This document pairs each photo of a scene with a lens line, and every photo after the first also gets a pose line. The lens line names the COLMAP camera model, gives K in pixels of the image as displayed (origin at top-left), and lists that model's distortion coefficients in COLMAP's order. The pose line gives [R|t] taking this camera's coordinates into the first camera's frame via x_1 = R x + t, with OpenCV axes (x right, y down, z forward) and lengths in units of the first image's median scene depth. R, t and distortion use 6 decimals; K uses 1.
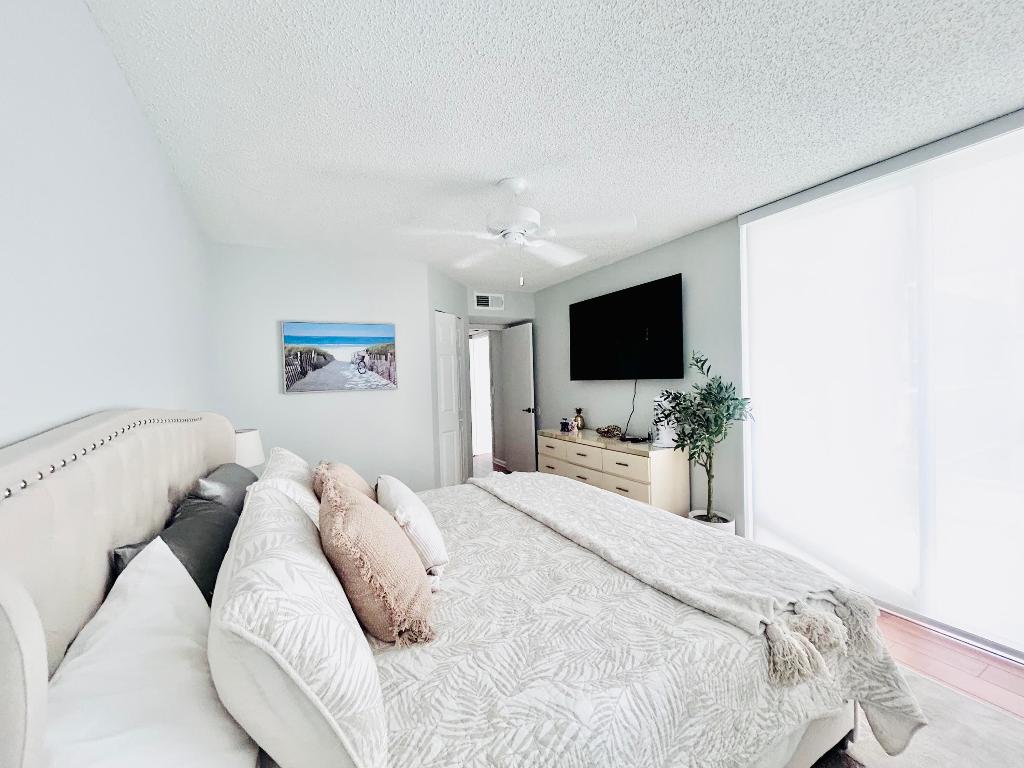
lens RADIAL K [[410.4, 0, 509.0], [0, 410.4, 384.3], [0, 0, 1]] dist [0.001205, 0.000026]
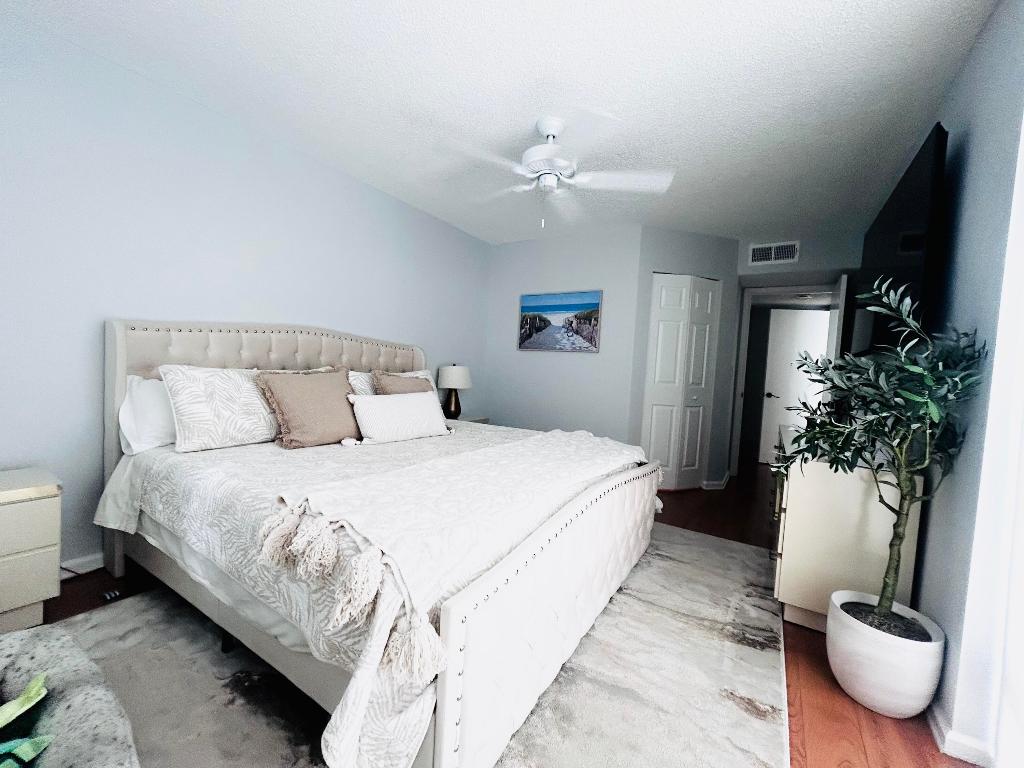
lens RADIAL K [[410.4, 0, 509.0], [0, 410.4, 385.9], [0, 0, 1]] dist [0.001205, 0.000026]
pose [[0.500461, 0.105410, -0.859318, 0.563461], [-0.085421, 0.993729, 0.072150, 0.043260], [0.861535, 0.037295, 0.506327, 0.290619]]
